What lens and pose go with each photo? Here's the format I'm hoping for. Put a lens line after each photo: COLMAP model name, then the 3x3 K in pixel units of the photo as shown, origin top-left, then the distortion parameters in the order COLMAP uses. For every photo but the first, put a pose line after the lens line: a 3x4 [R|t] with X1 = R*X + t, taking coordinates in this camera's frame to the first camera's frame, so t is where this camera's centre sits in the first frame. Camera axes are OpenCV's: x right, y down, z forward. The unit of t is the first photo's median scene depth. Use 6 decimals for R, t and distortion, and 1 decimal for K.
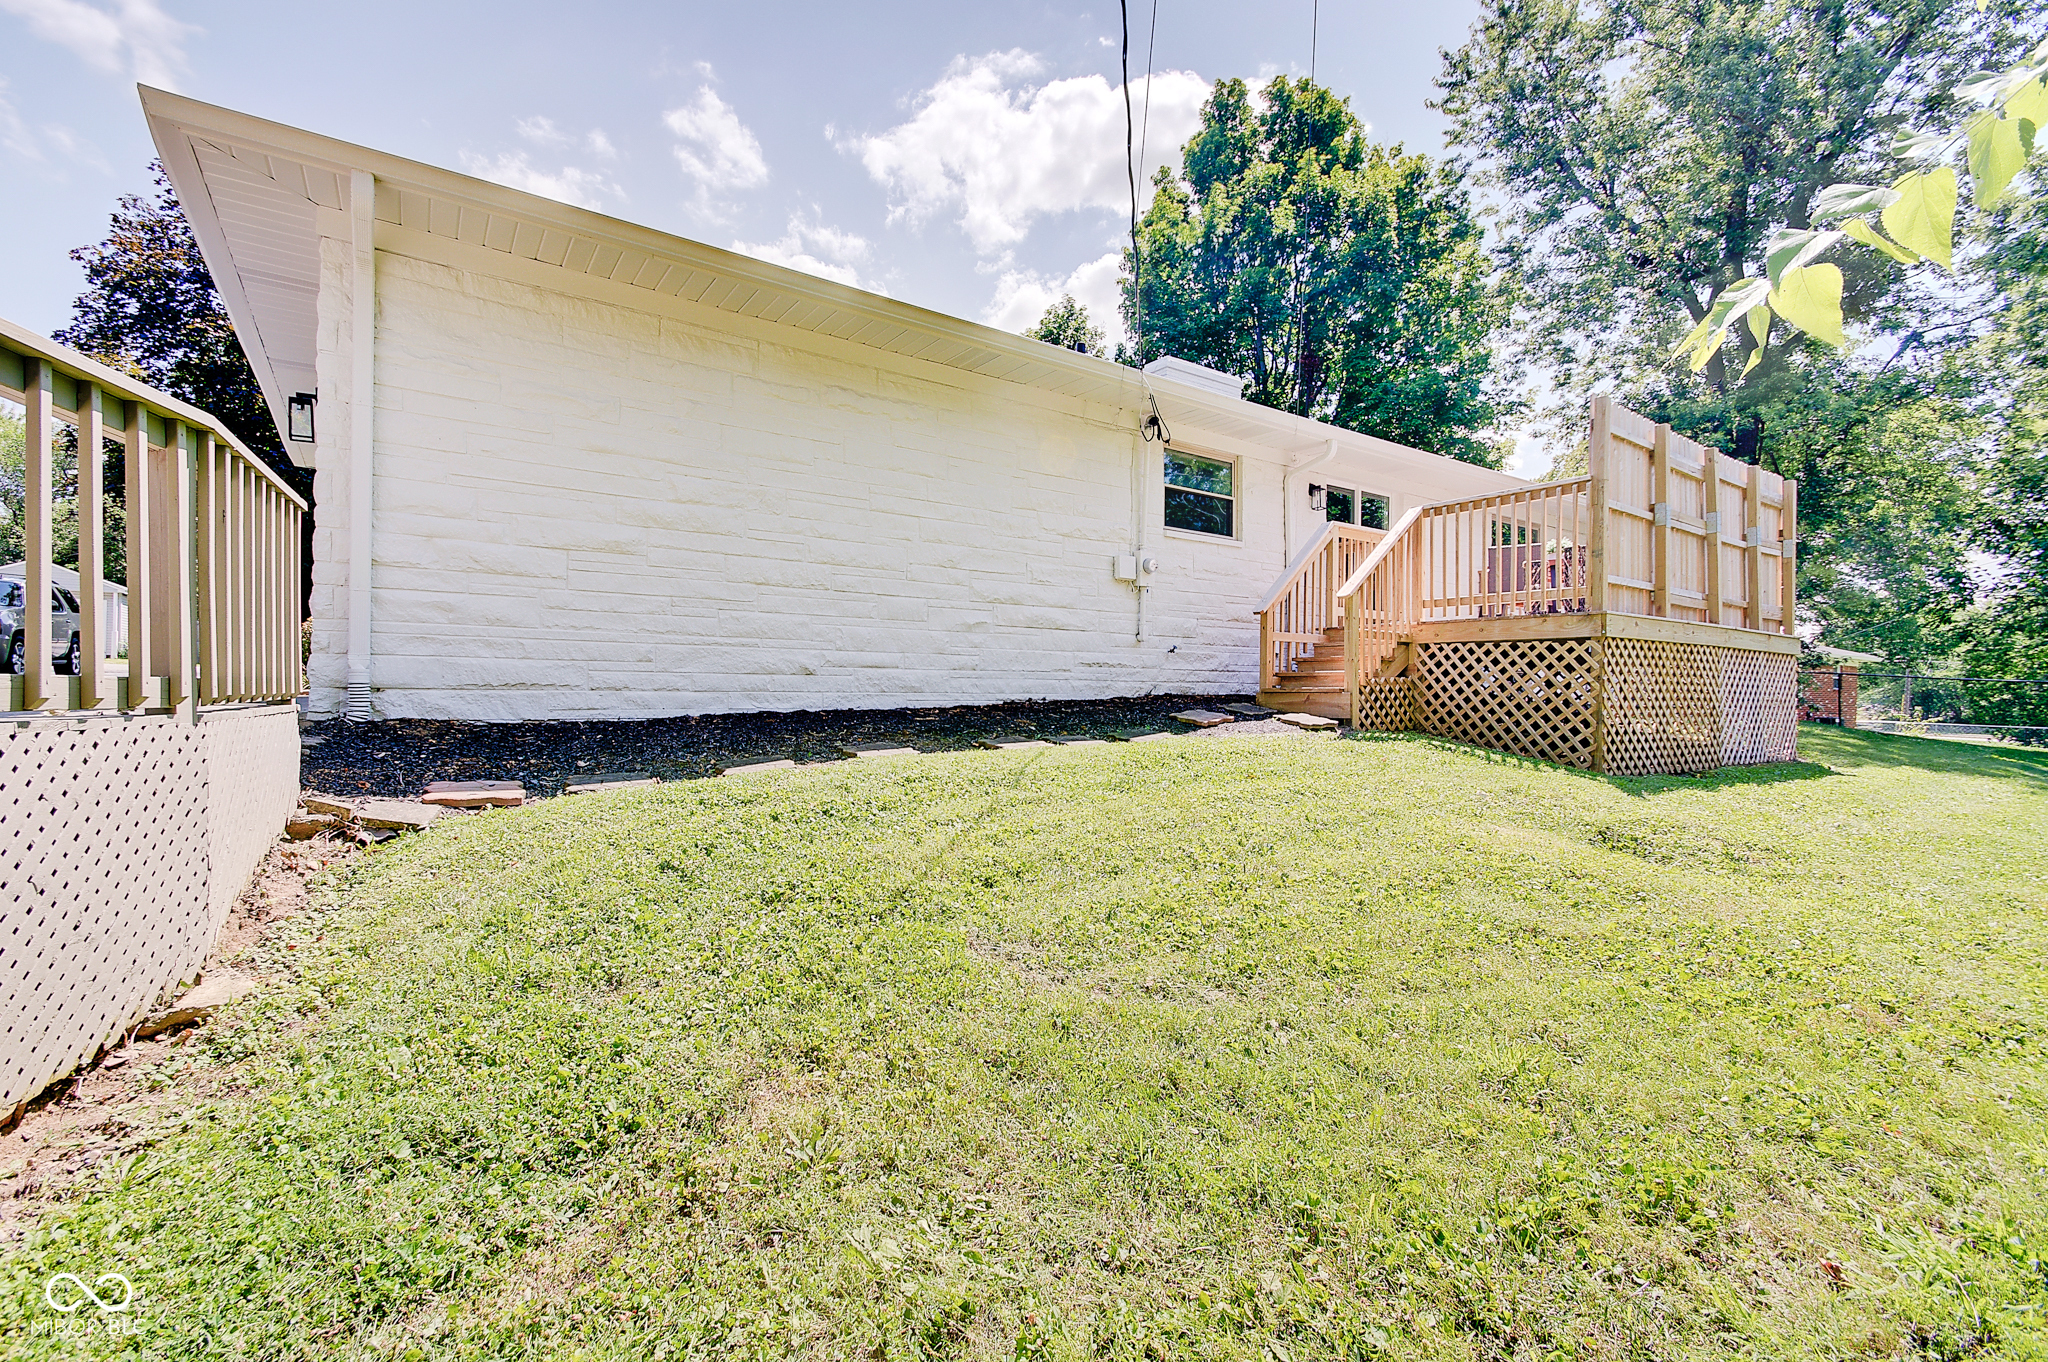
lens RADIAL K [[894.6, 0, 995.7], [0, 894.6, 679.7], [0, 0, 1]] dist [0.023828, -0.015869]
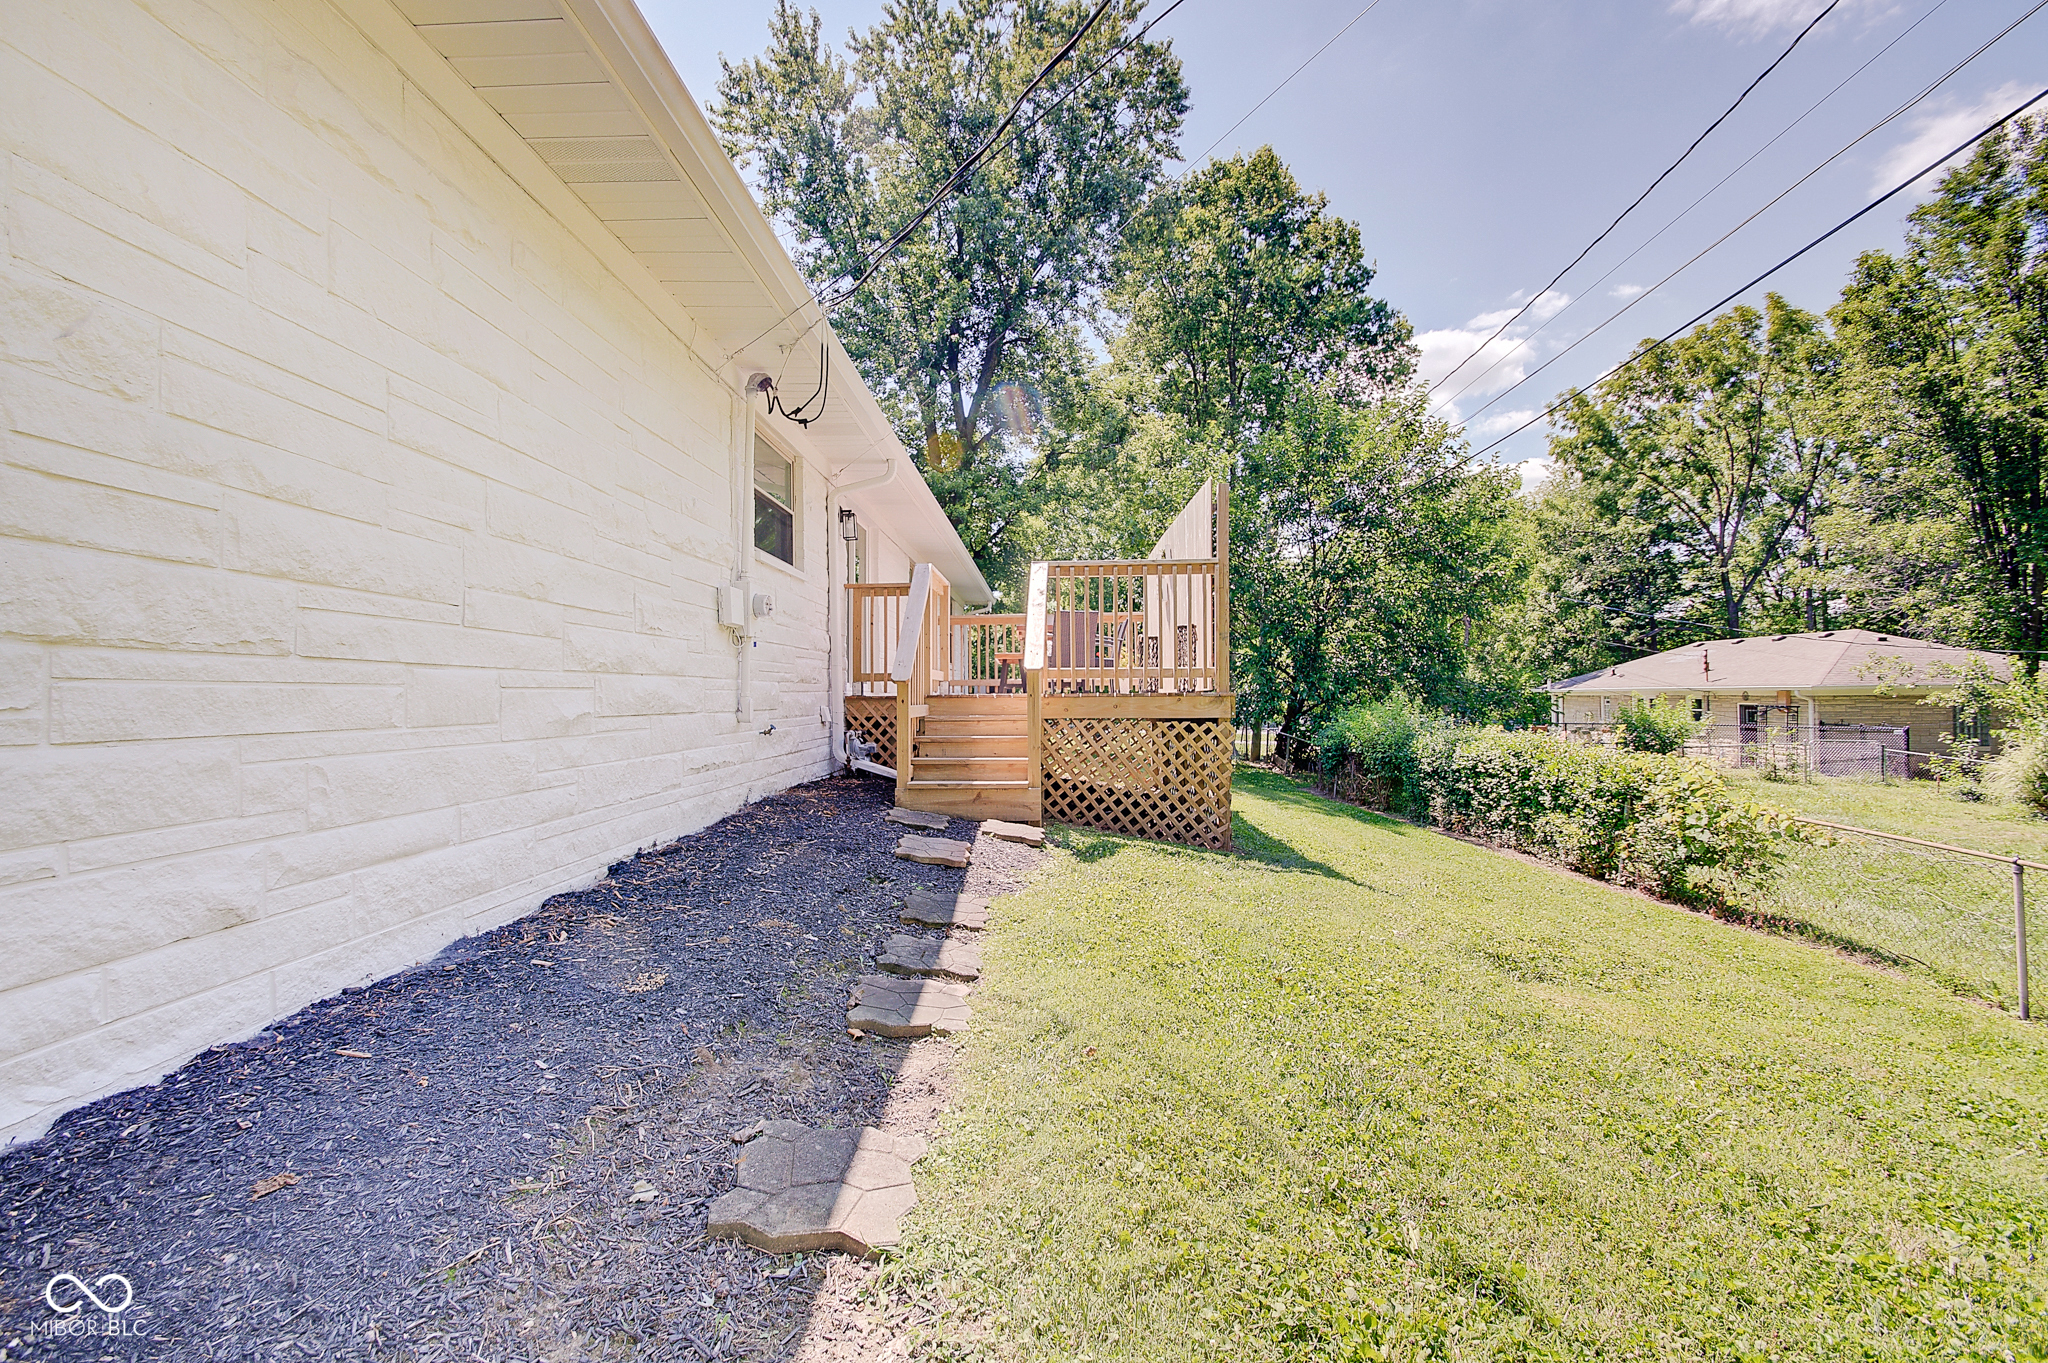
lens RADIAL K [[894.6, 0, 995.7], [0, 894.6, 680.2], [0, 0, 1]] dist [0.023828, -0.015869]
pose [[0.615920, -0.001254, 0.787808, -0.276532], [0.004520, 0.999988, -0.001942, -0.085271], [-0.787796, 0.004757, 0.615918, 0.557669]]
